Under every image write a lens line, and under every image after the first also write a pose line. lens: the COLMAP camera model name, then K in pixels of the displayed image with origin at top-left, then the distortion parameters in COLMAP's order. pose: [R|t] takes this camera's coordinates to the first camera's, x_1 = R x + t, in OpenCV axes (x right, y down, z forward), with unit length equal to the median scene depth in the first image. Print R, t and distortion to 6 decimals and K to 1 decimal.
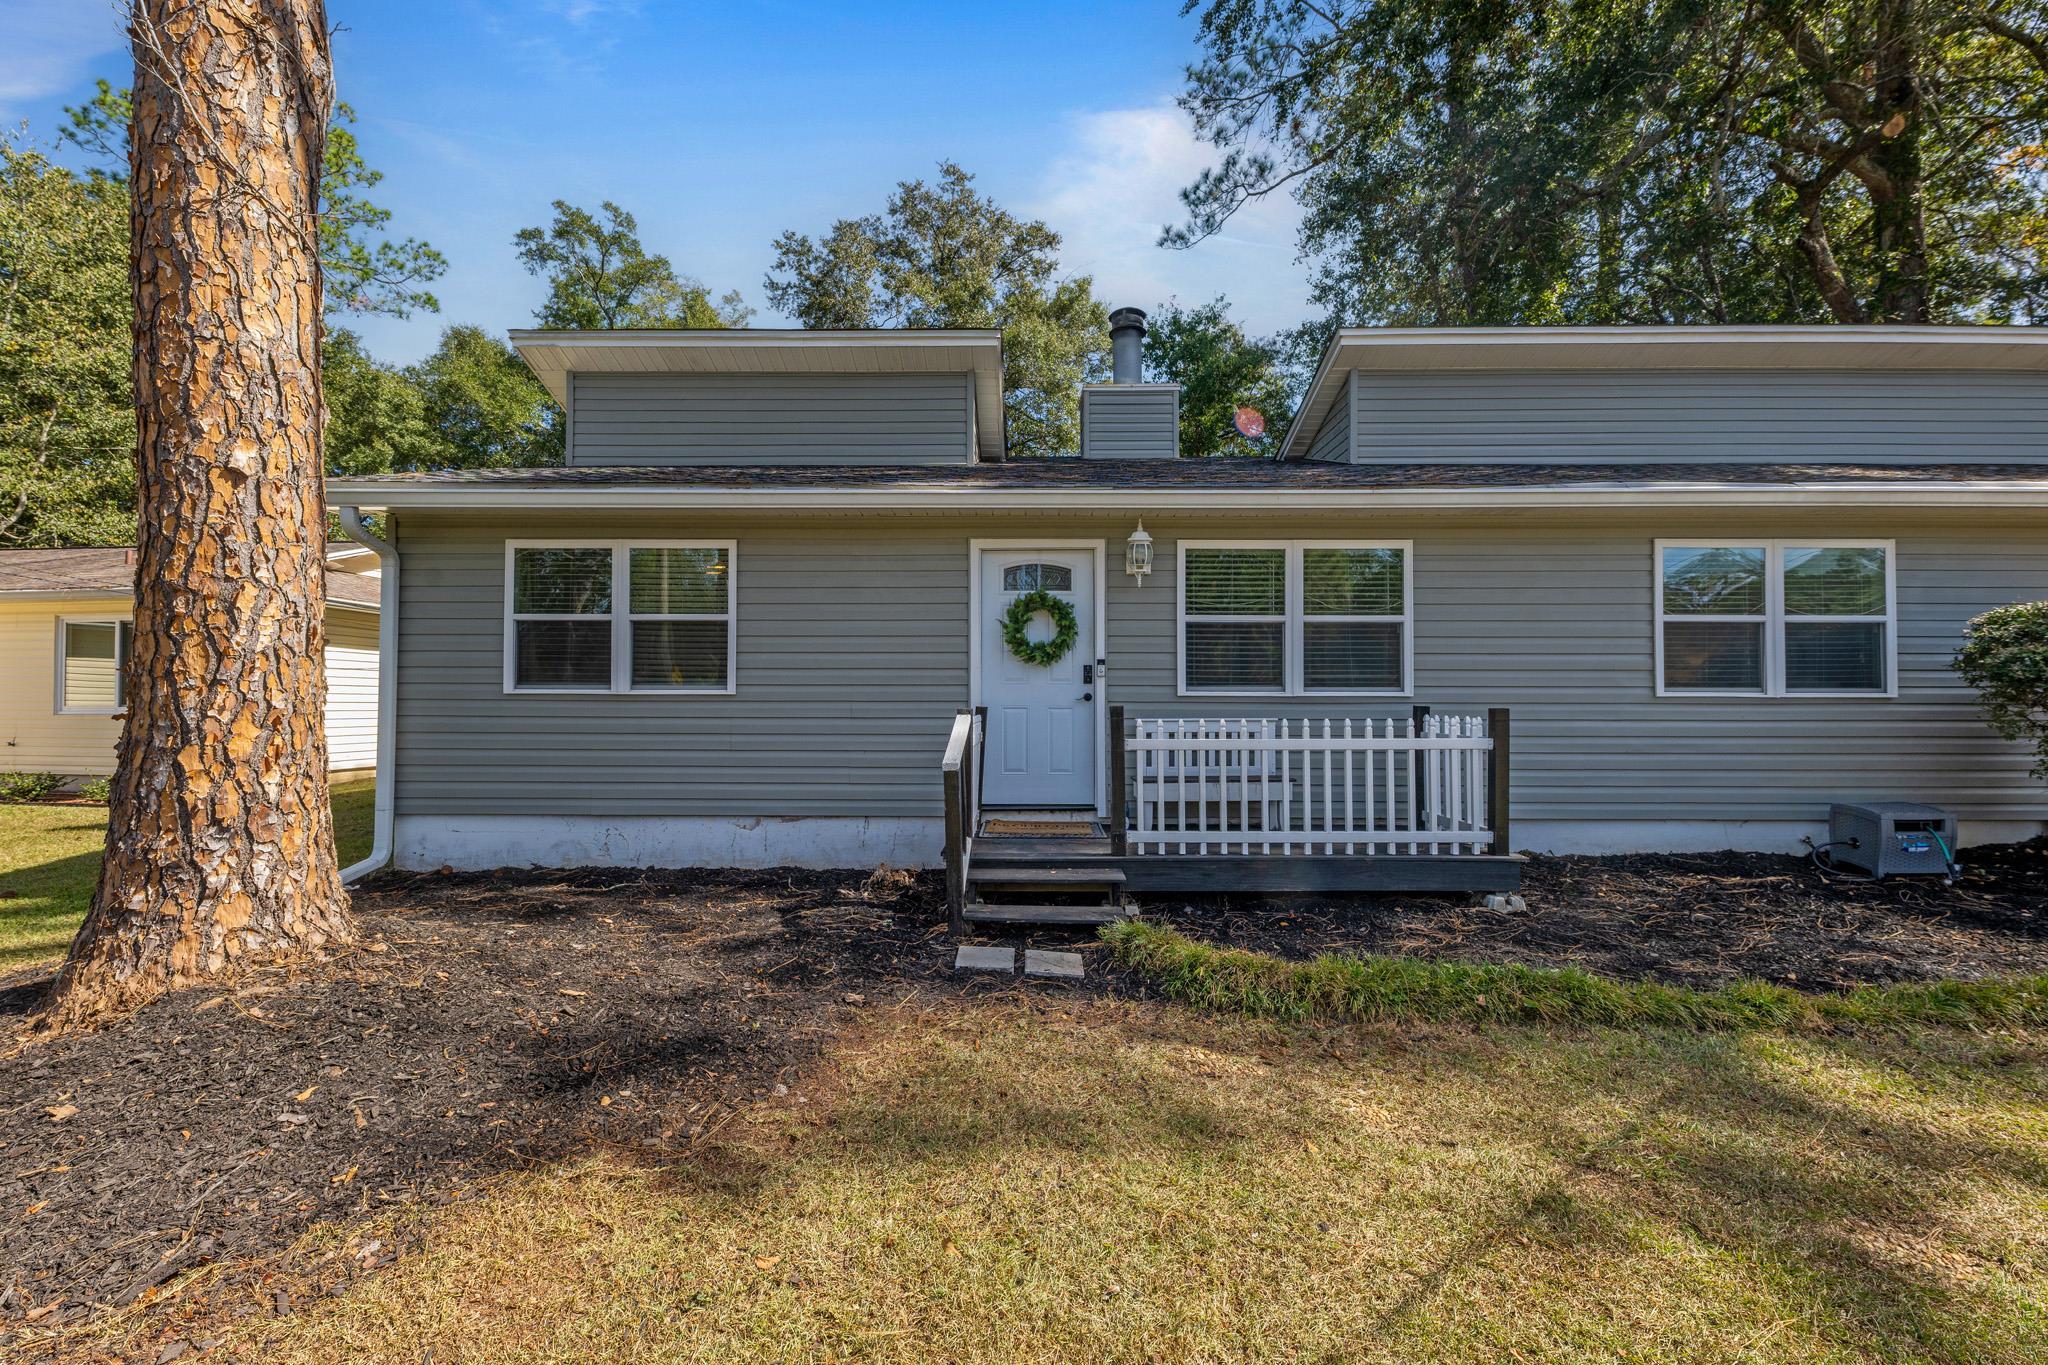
lens RADIAL K [[849.1, 0, 1020.7], [0, 849.1, 687.5], [0, 0, 1]] dist [0.003698, 0.000322]
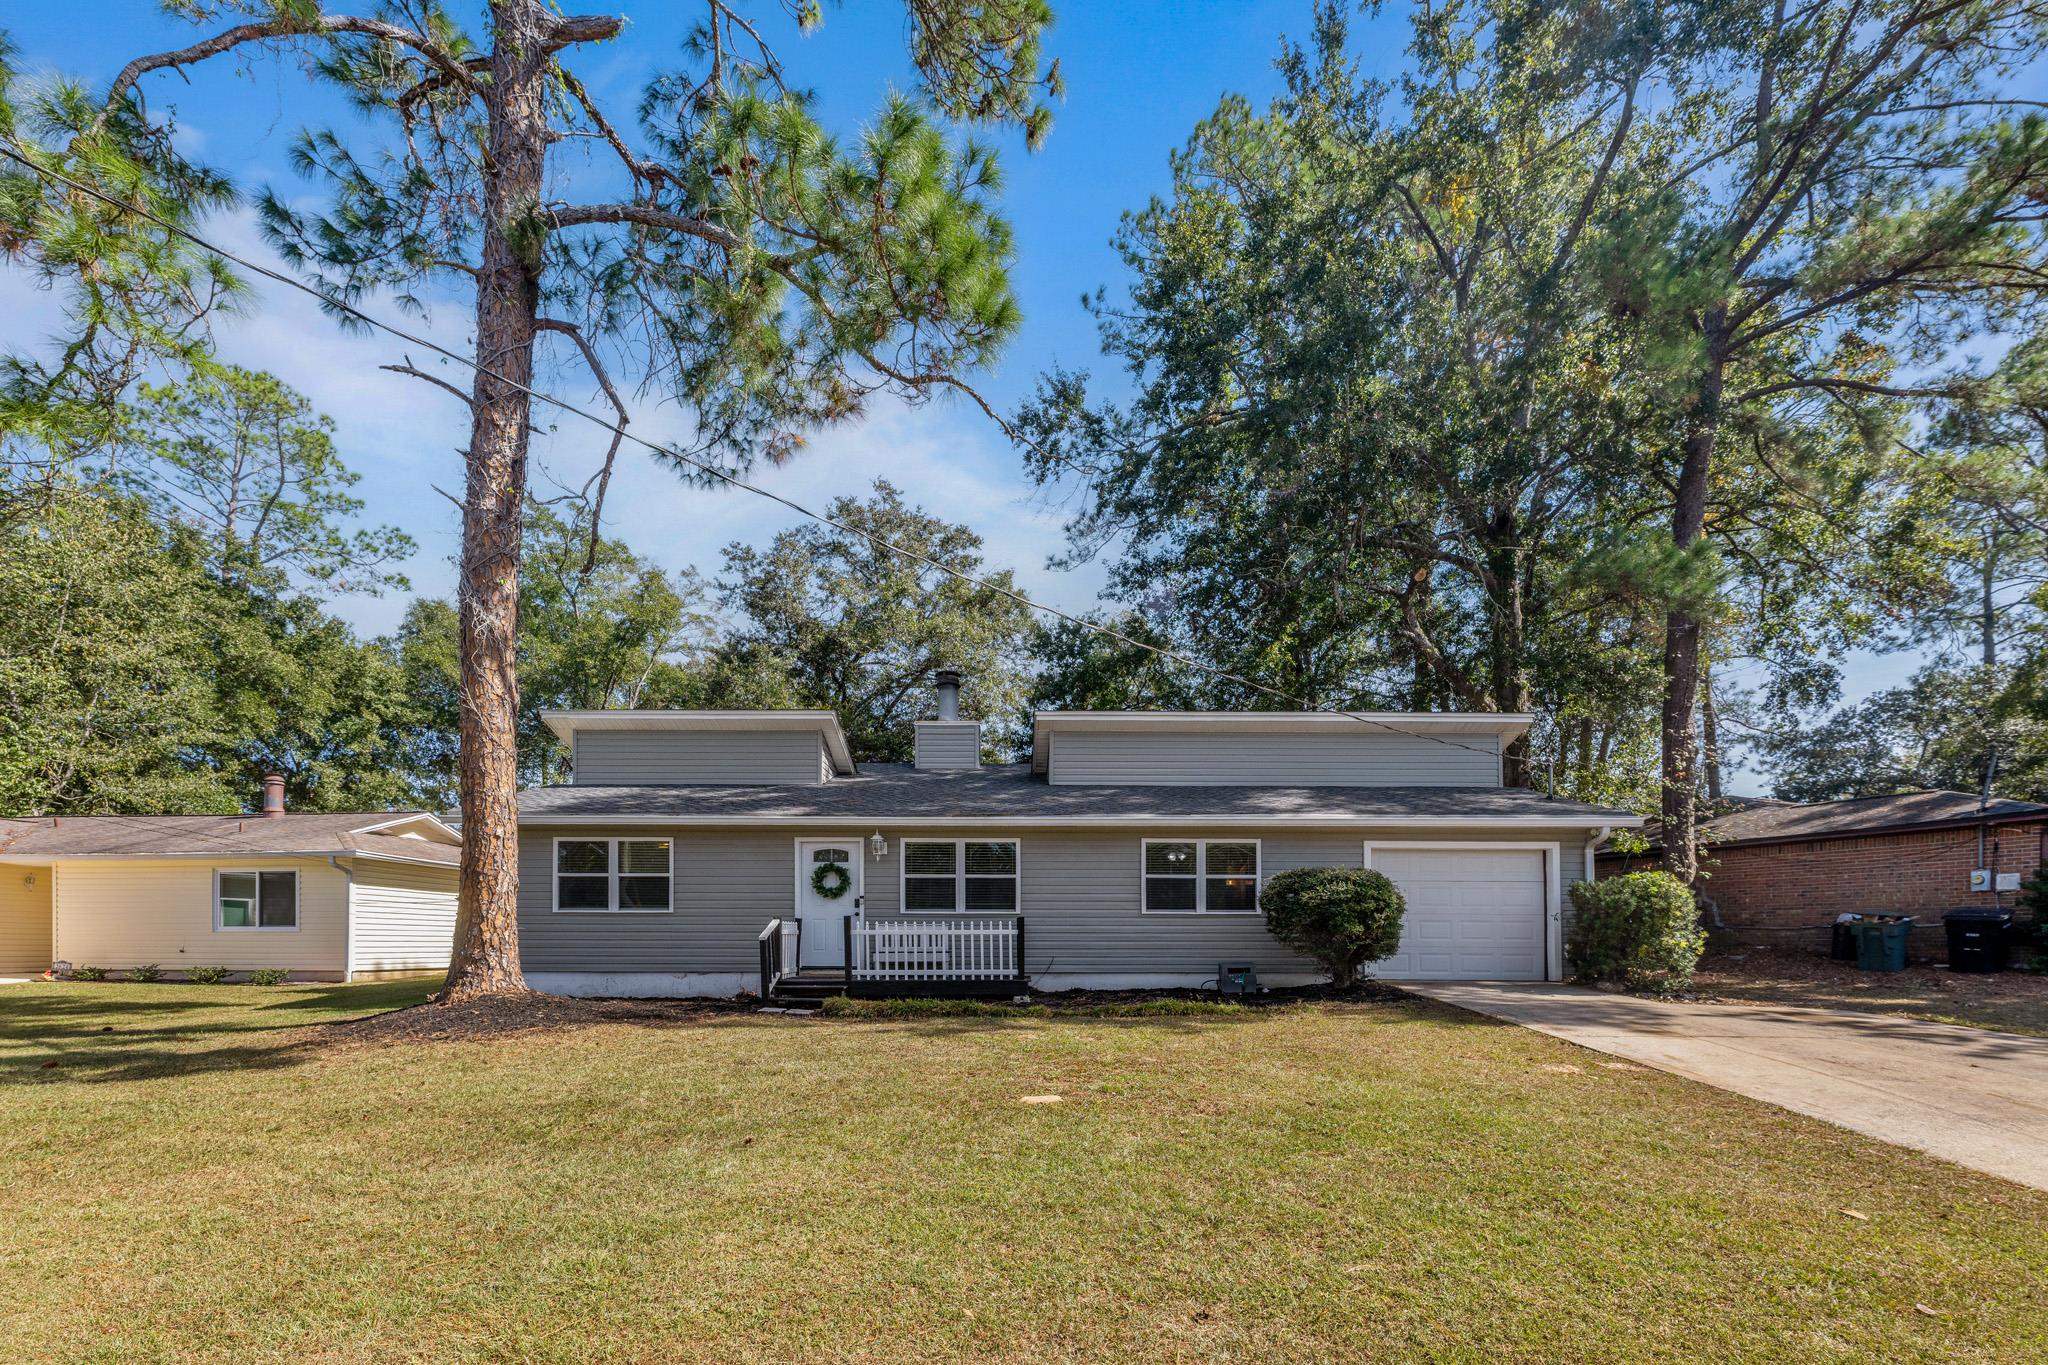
lens RADIAL K [[849.1, 0, 1123.6], [0, 849.1, 924.1], [0, 0, 1]] dist [0.003698, 0.000322]
pose [[0.990404, -0.004428, 0.138131, 0.428868], [0.004633, 0.999989, -0.001165, 0.040311], [-0.138125, 0.001794, 0.990413, -1.110427]]
